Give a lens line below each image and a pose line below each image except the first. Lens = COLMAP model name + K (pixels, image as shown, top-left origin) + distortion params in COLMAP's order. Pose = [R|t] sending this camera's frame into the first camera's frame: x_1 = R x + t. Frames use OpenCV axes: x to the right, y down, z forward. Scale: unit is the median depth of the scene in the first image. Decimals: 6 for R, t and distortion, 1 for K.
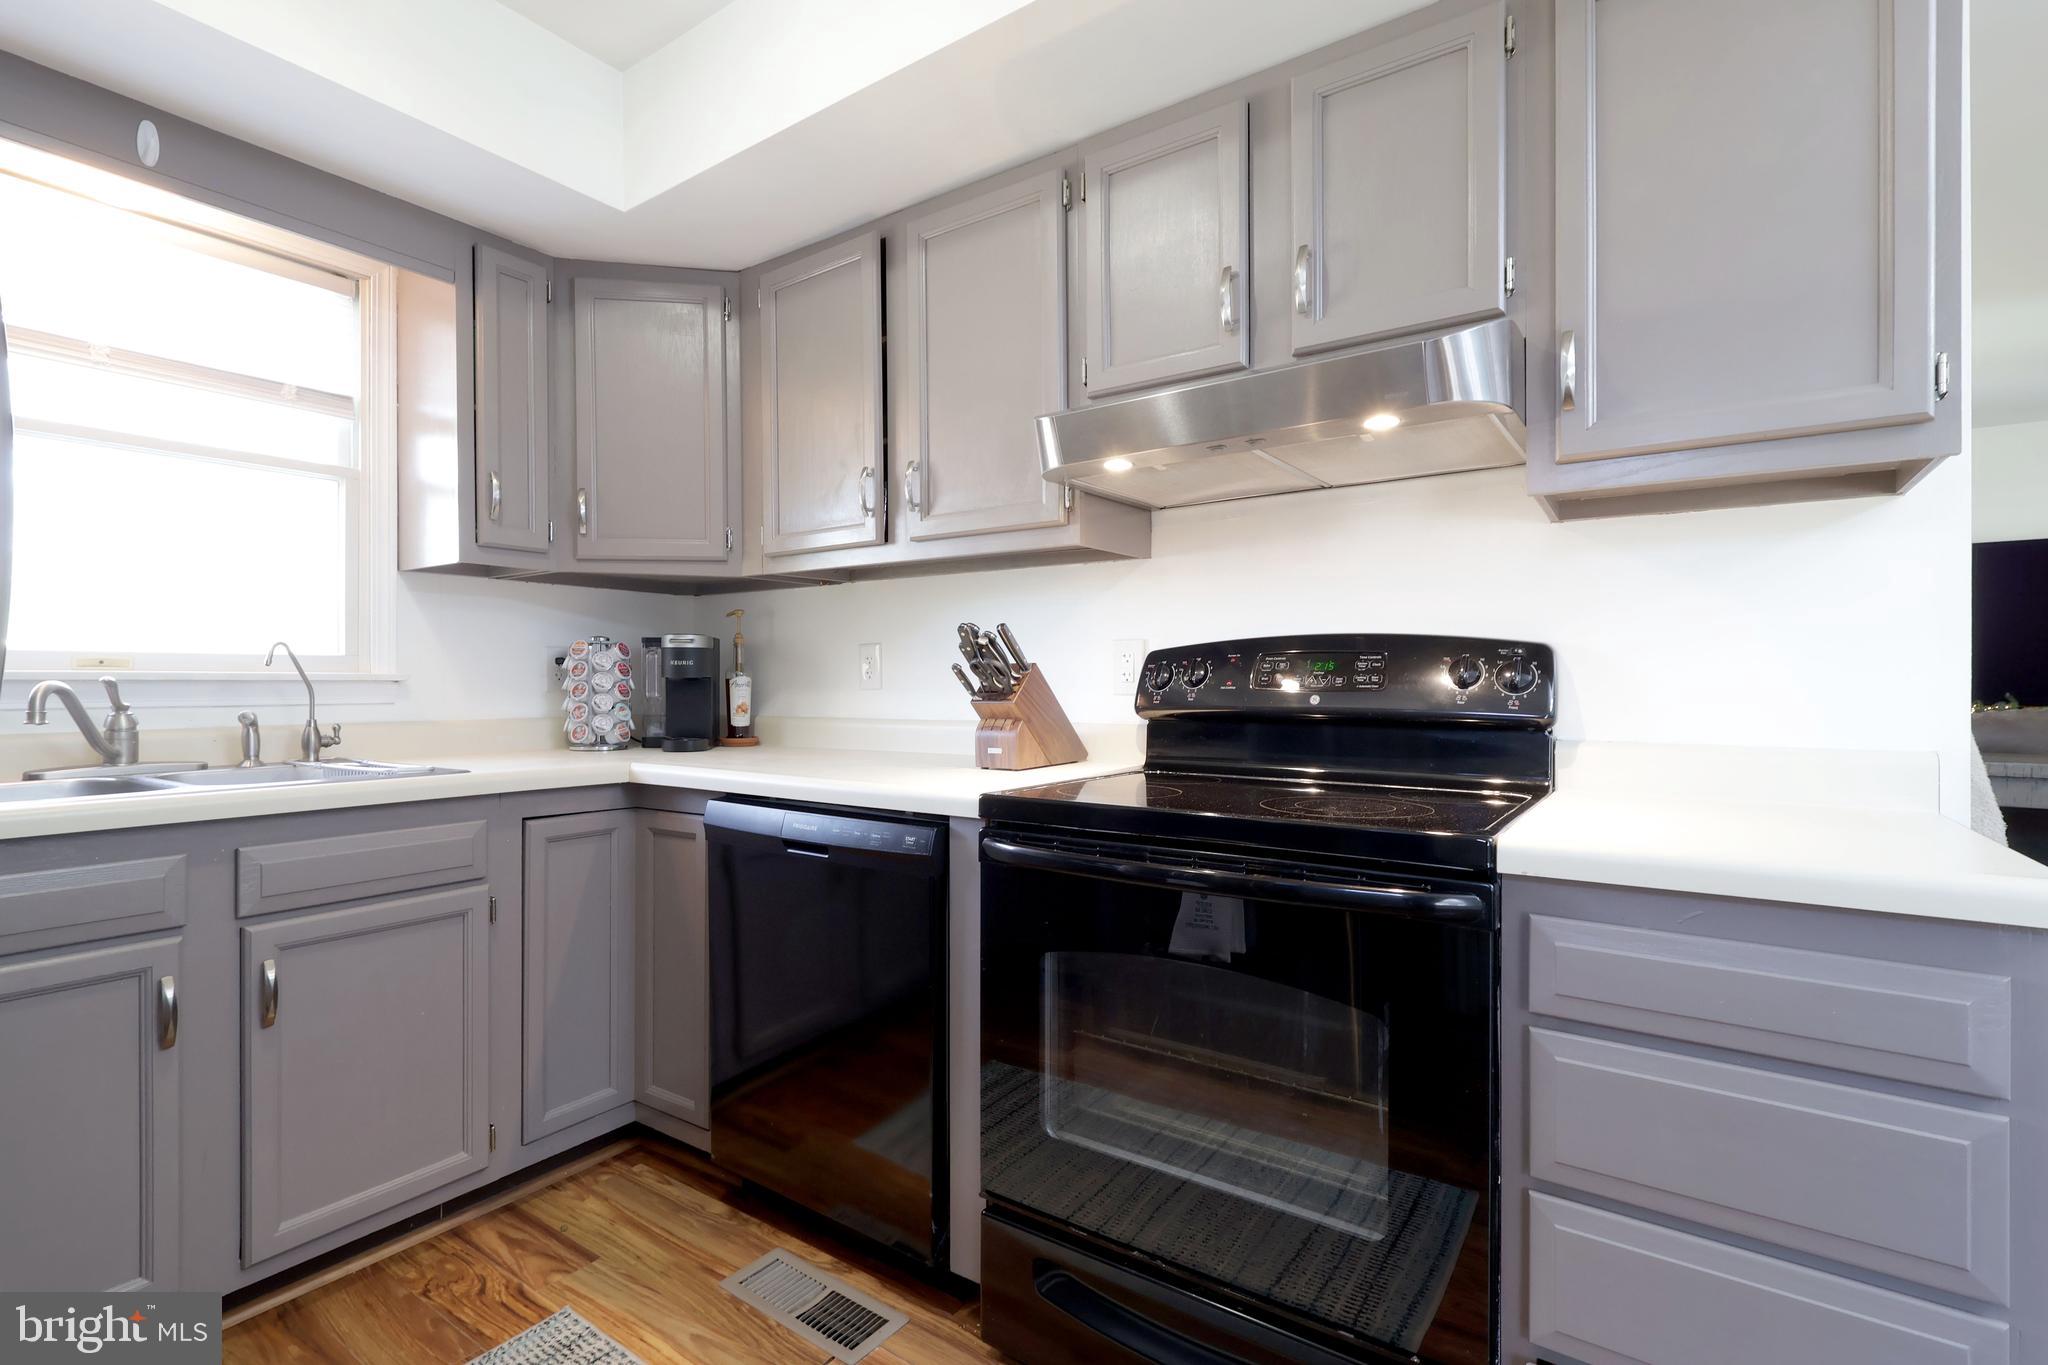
lens RADIAL K [[951.5, 0, 951.0], [0, 951.5, 677.8], [0, 0, 1]] dist [0.001134, 0.002479]
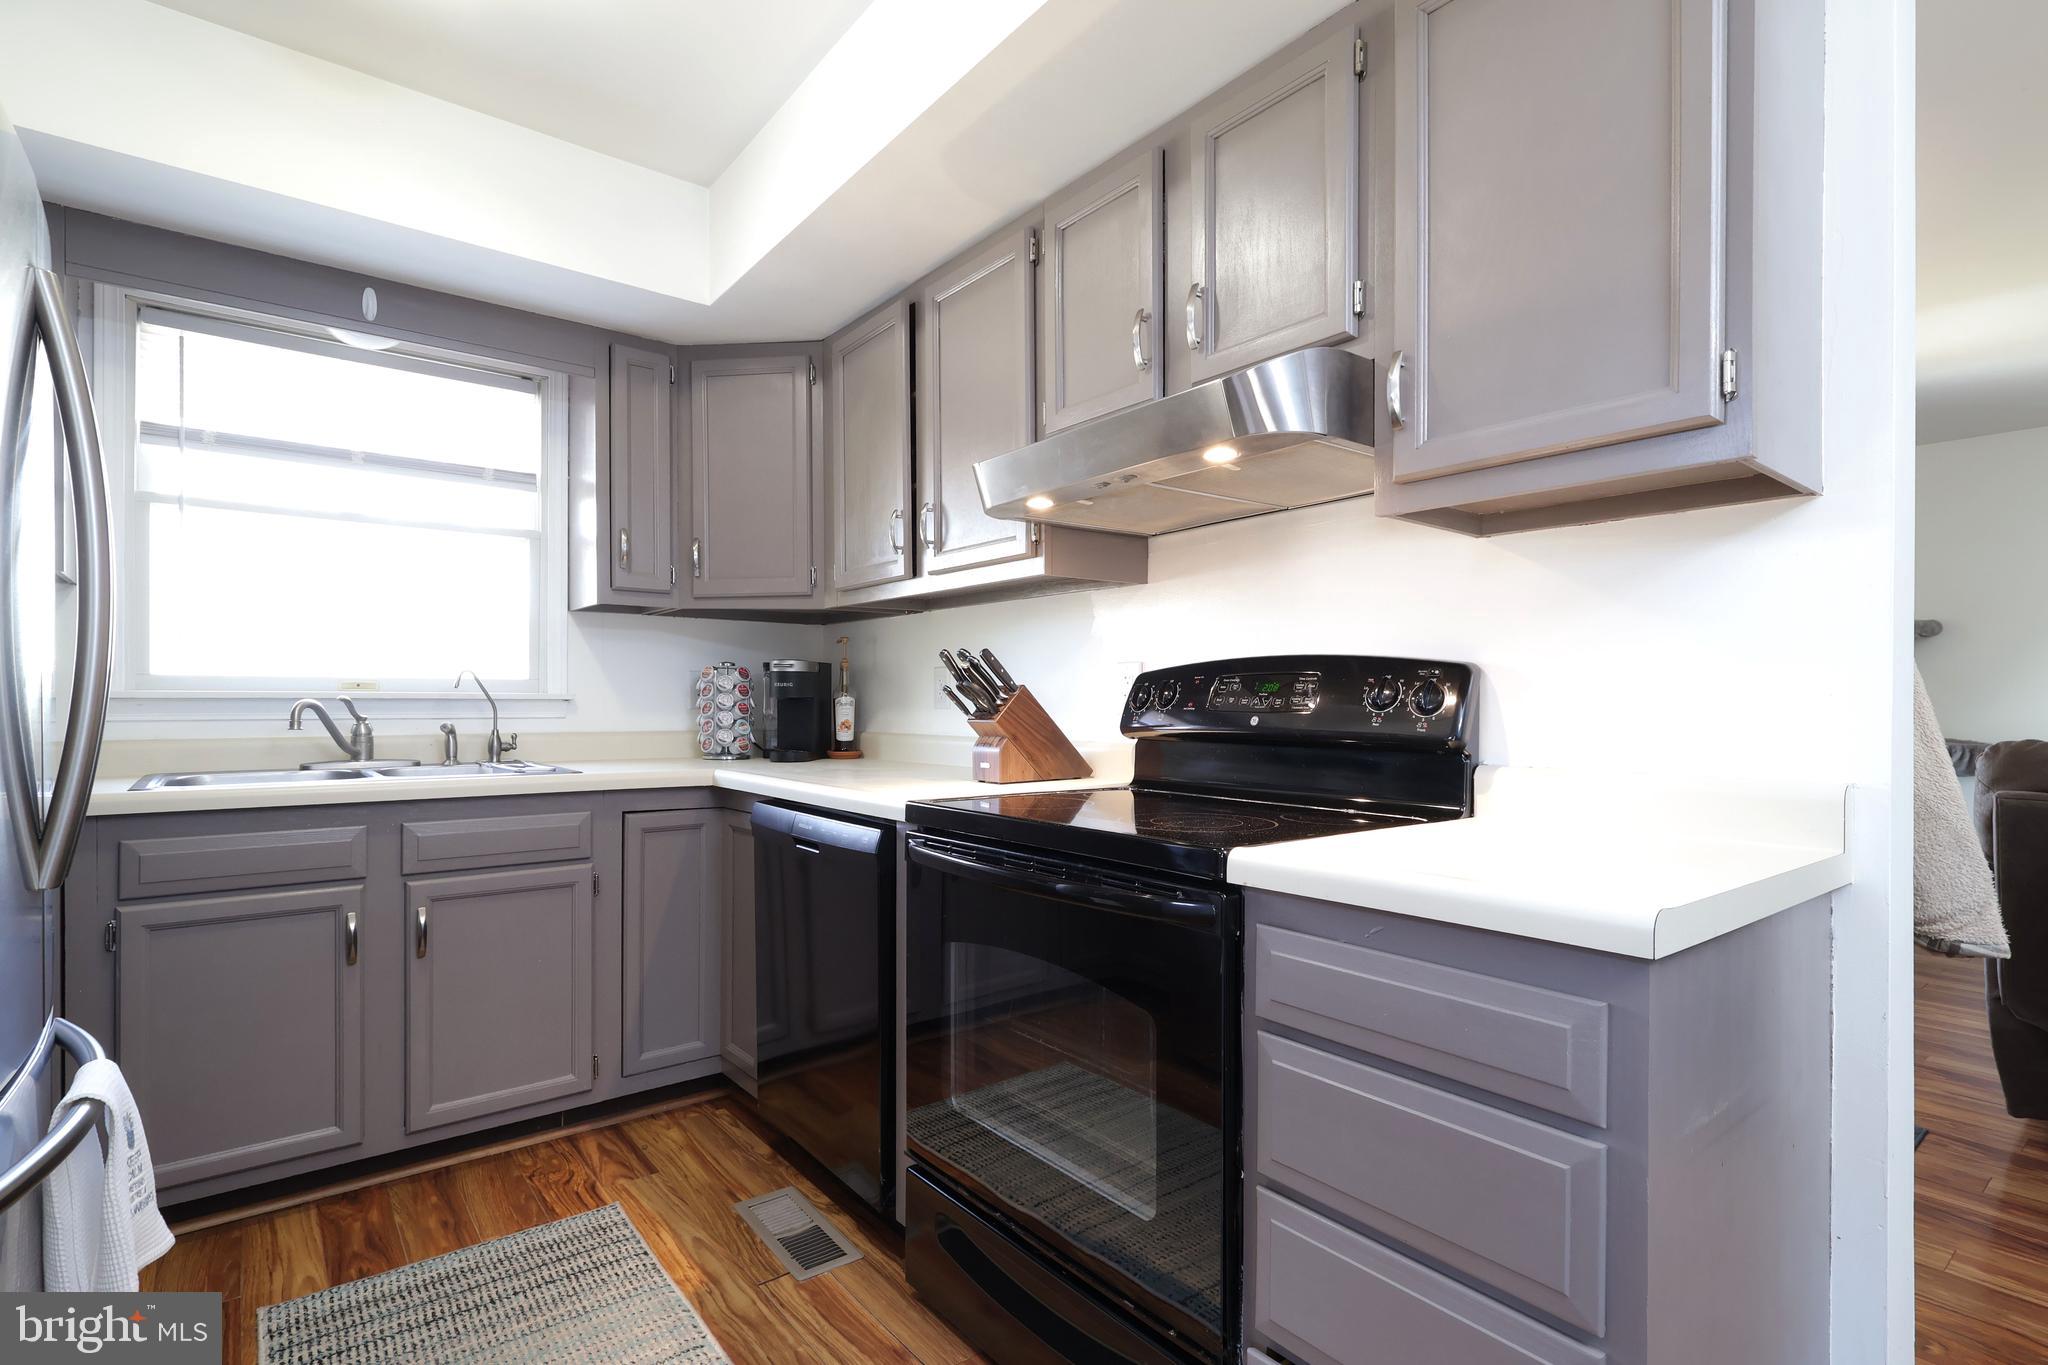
lens RADIAL K [[951.5, 0, 946.9], [0, 951.5, 698.2], [0, 0, 1]] dist [0.001134, 0.002479]
pose [[0.957641, 0.002233, -0.287958, 0.317139], [-0.002041, 0.999997, 0.000968, -0.001025], [0.287959, -0.000340, 0.957643, -0.059351]]
